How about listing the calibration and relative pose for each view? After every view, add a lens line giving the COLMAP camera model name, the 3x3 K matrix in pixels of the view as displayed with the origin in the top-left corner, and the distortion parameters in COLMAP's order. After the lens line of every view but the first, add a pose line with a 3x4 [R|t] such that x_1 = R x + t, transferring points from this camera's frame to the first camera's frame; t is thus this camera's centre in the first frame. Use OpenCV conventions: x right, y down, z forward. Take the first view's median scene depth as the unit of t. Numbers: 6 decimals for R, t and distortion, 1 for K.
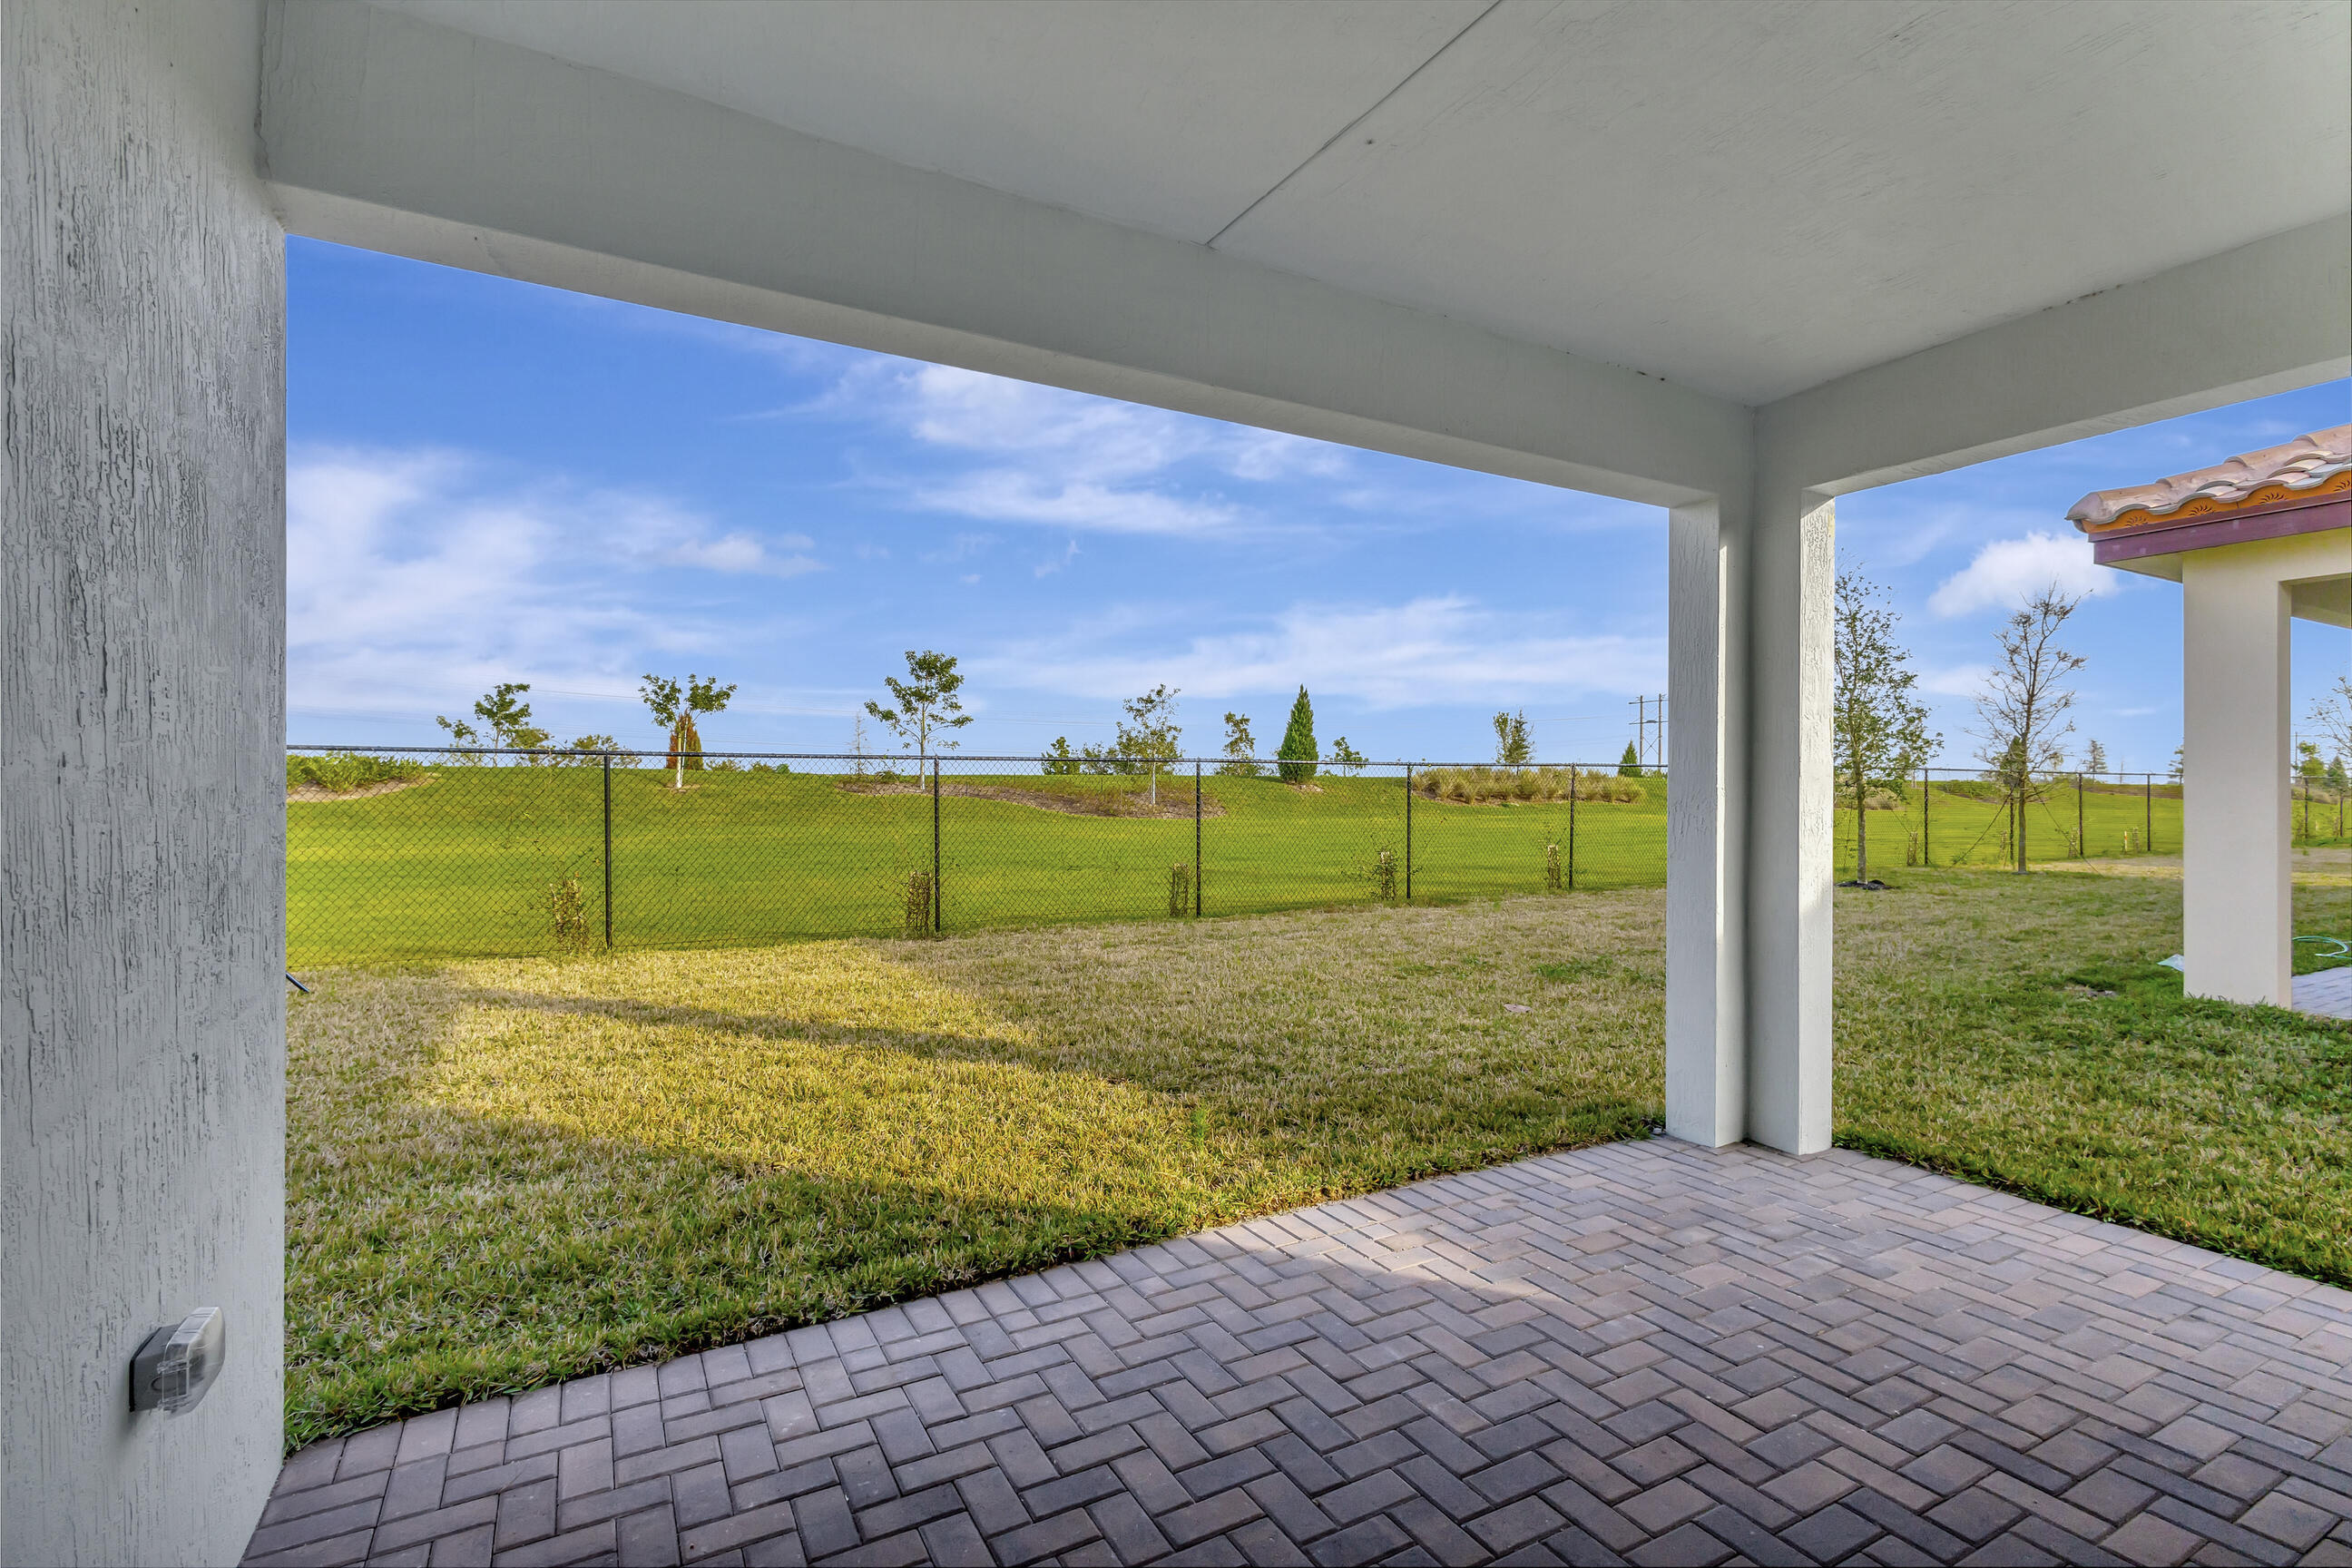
lens RADIAL K [[1084.1, 0, 1160.0], [0, 1084.1, 784.1], [0, 0, 1]] dist [0.011522, -0.004501]
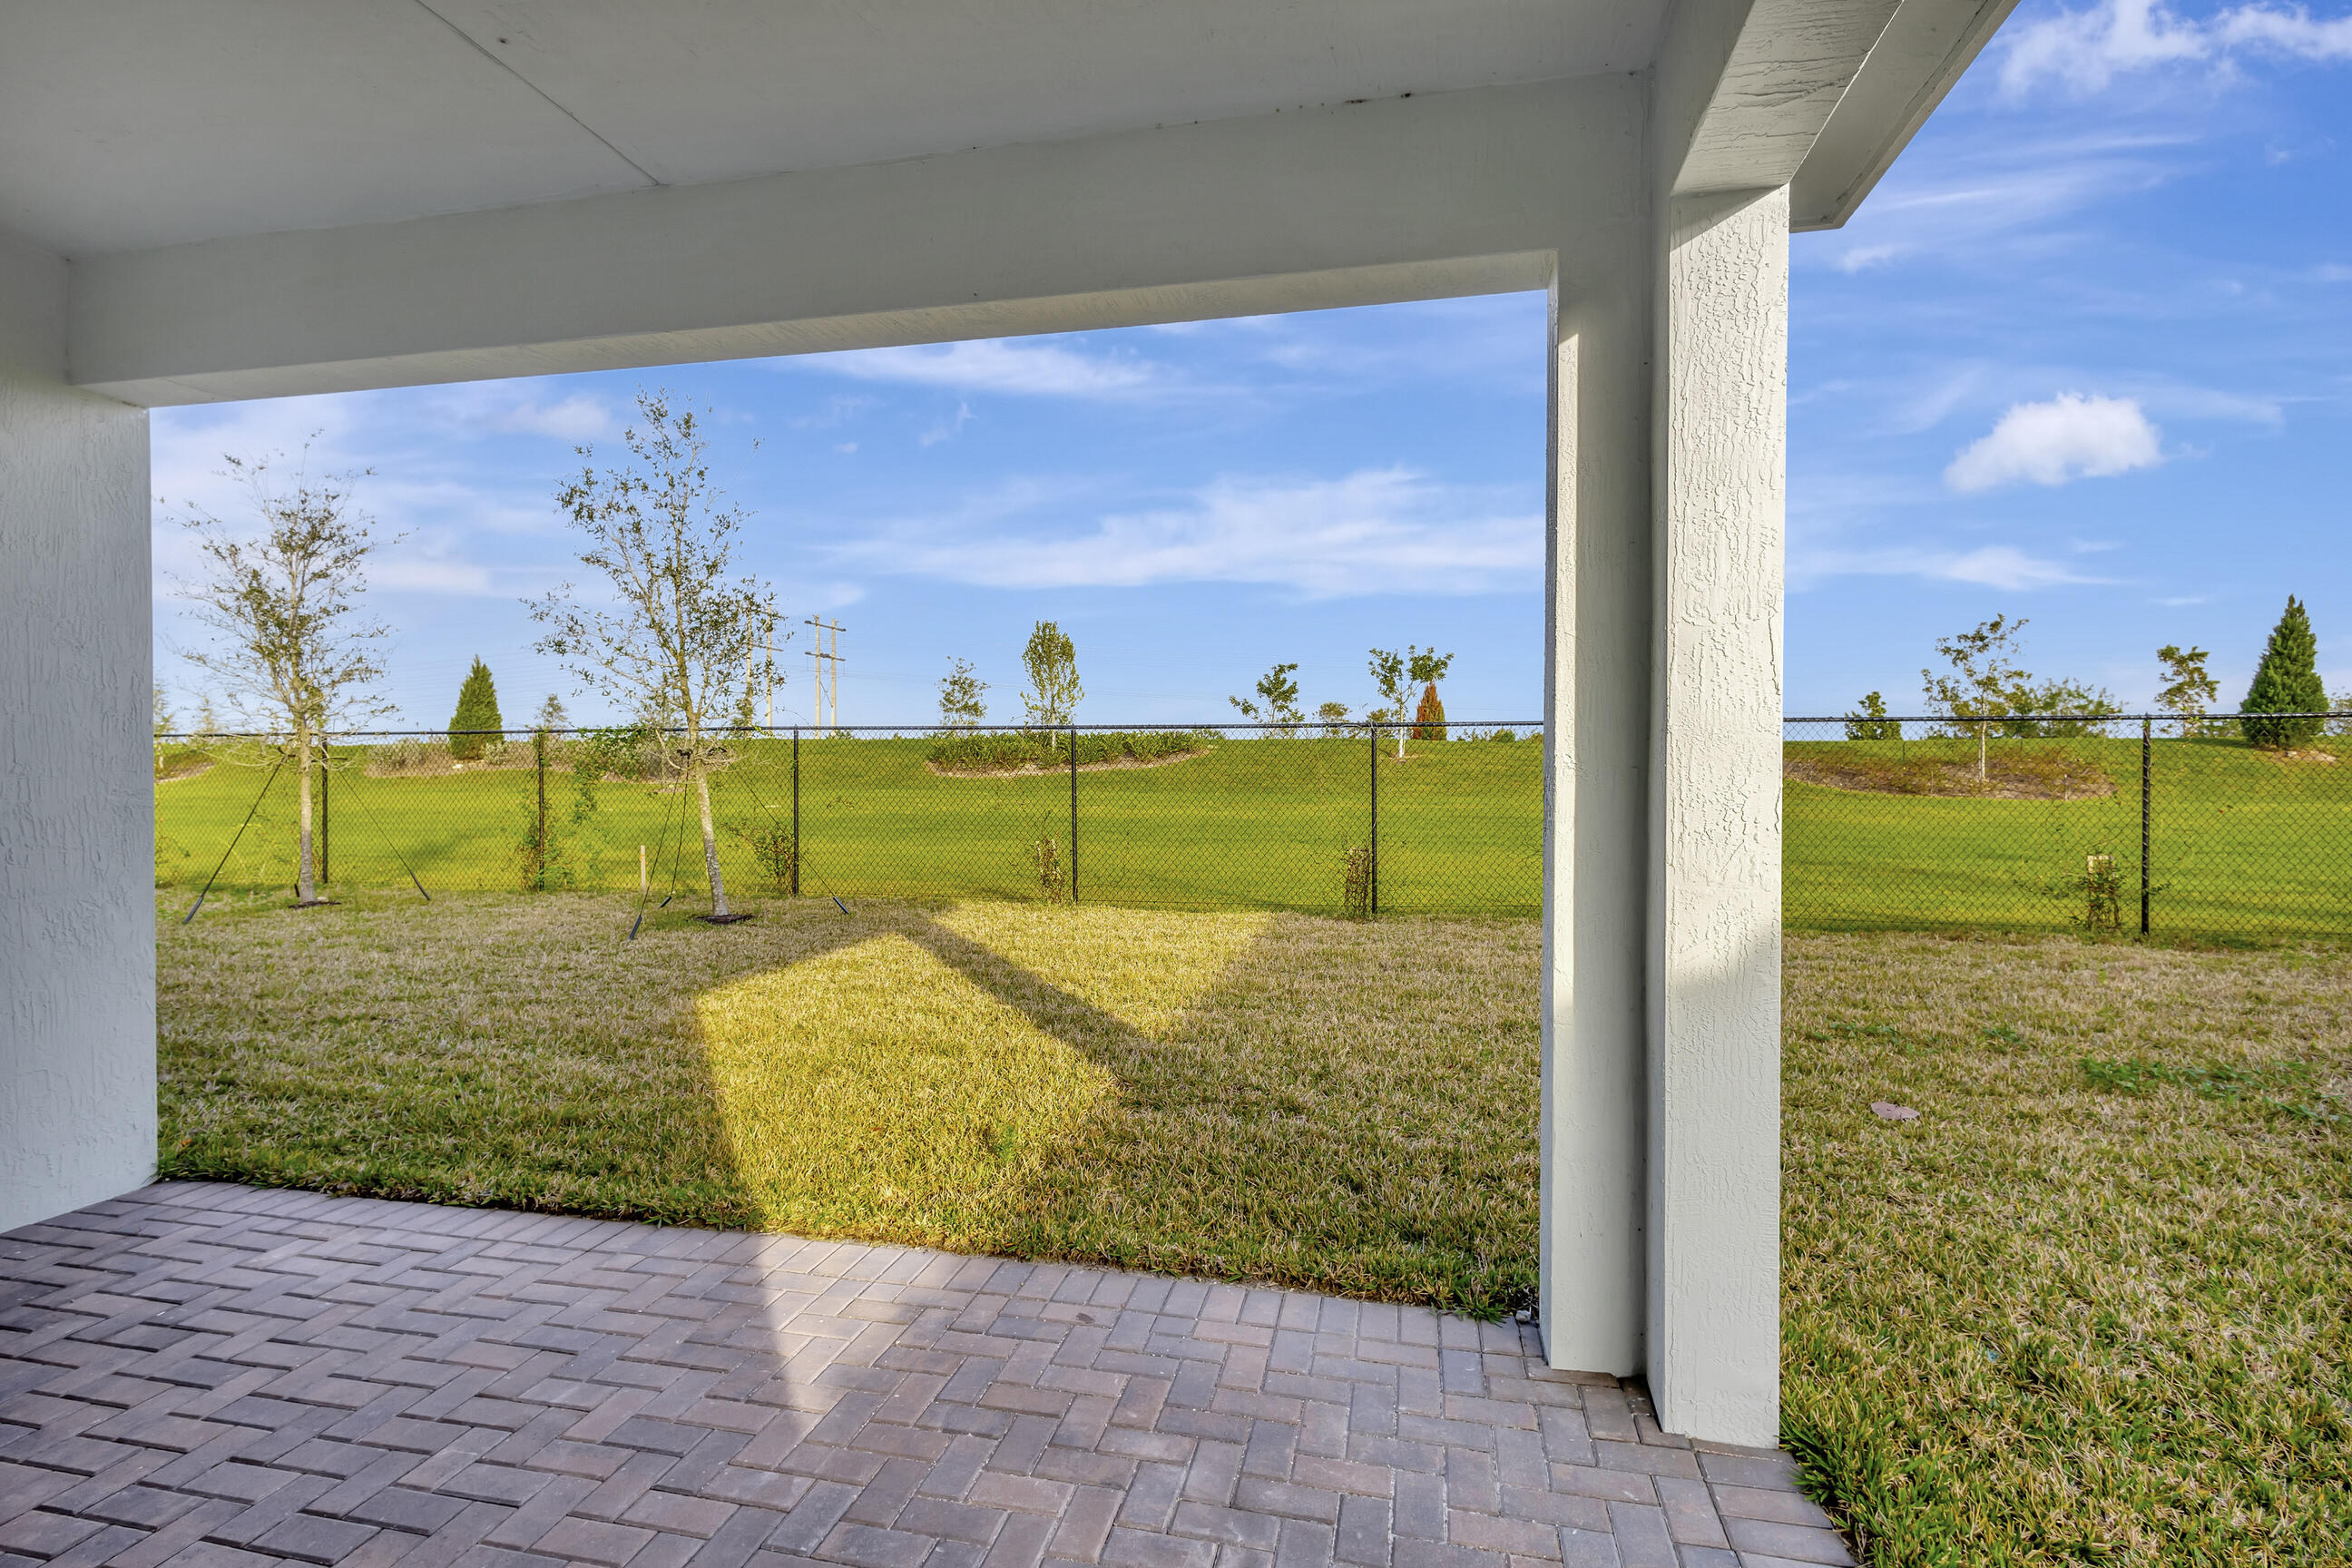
lens RADIAL K [[1130.8, 0, 1157.2], [0, 1130.8, 775.5], [0, 0, 1]] dist [0.011226, -0.004475]
pose [[0.747085, 0.008578, -0.664673, 0.338501], [0.004818, 0.999821, 0.018319, -0.000457], [0.664711, -0.016888, 0.746910, 0.179313]]
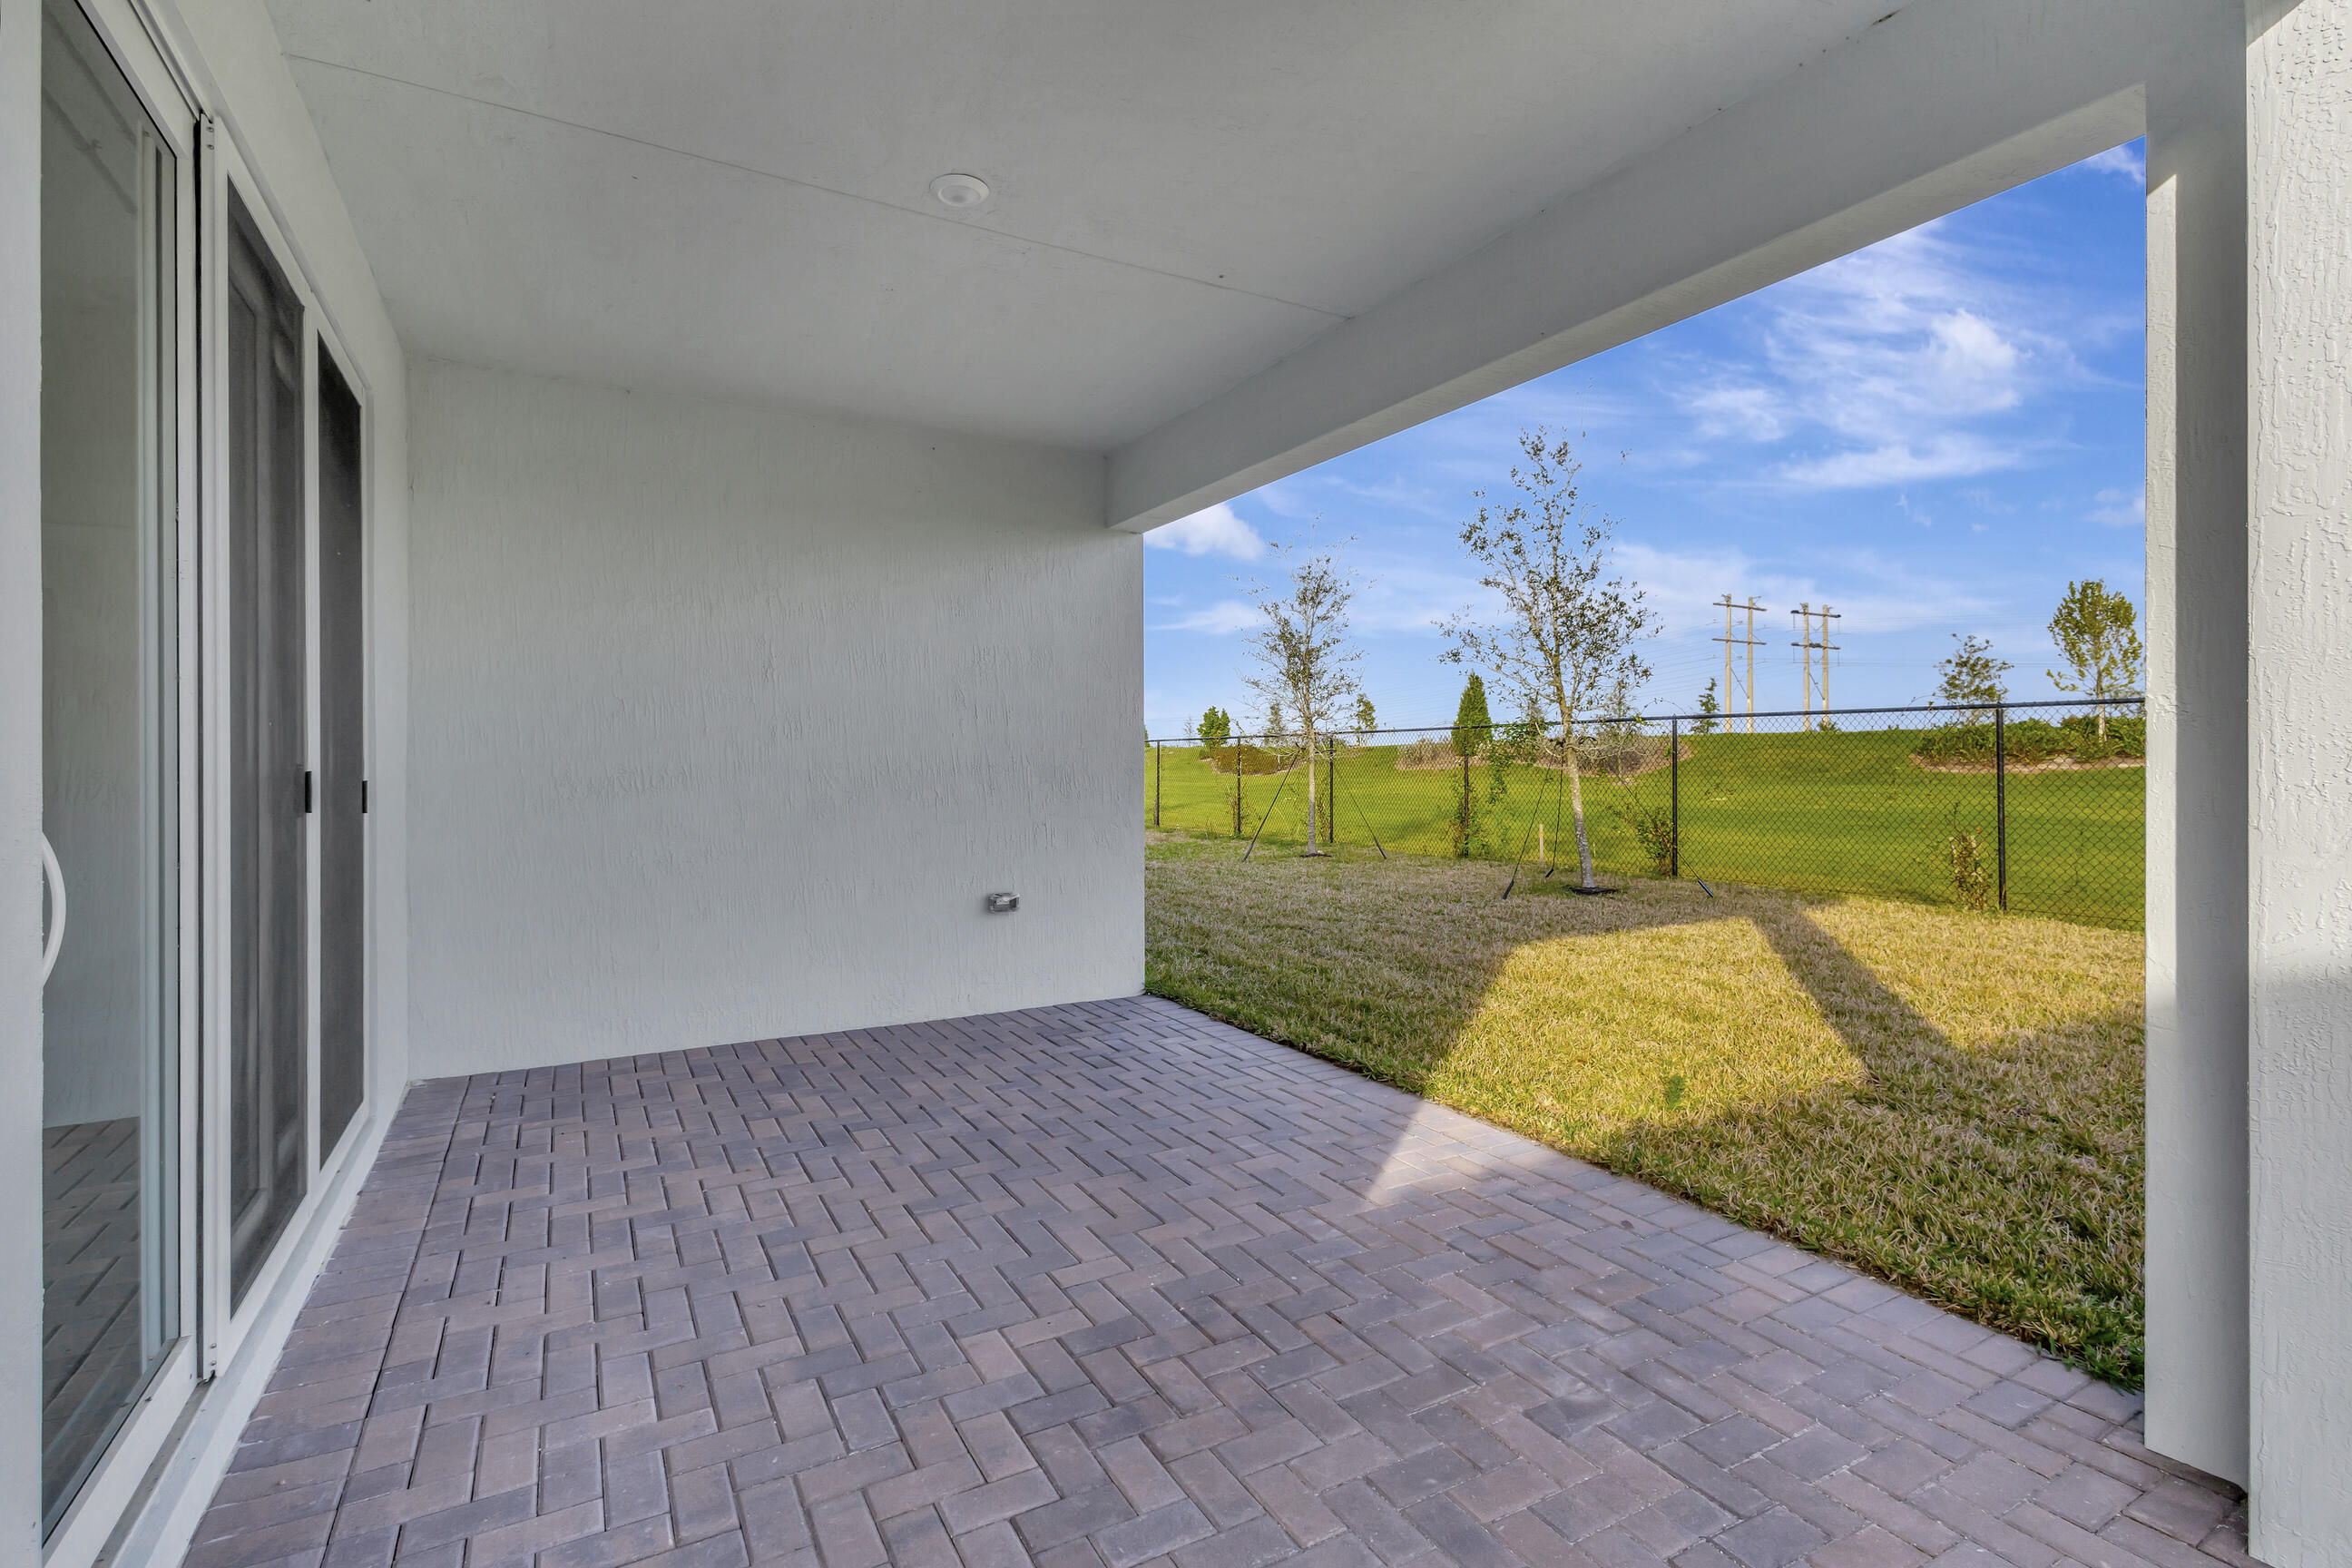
lens RADIAL K [[1068.5, 0, 1161.9], [0, 1068.5, 762.7], [0, 0, 1]] dist [0.003528, -0.000018]
pose [[0.003510, 0.002592, -0.999990, 0.440169], [0.011034, 0.999936, 0.002631, 0.010470], [0.999933, -0.011043, 0.003481, 0.252206]]
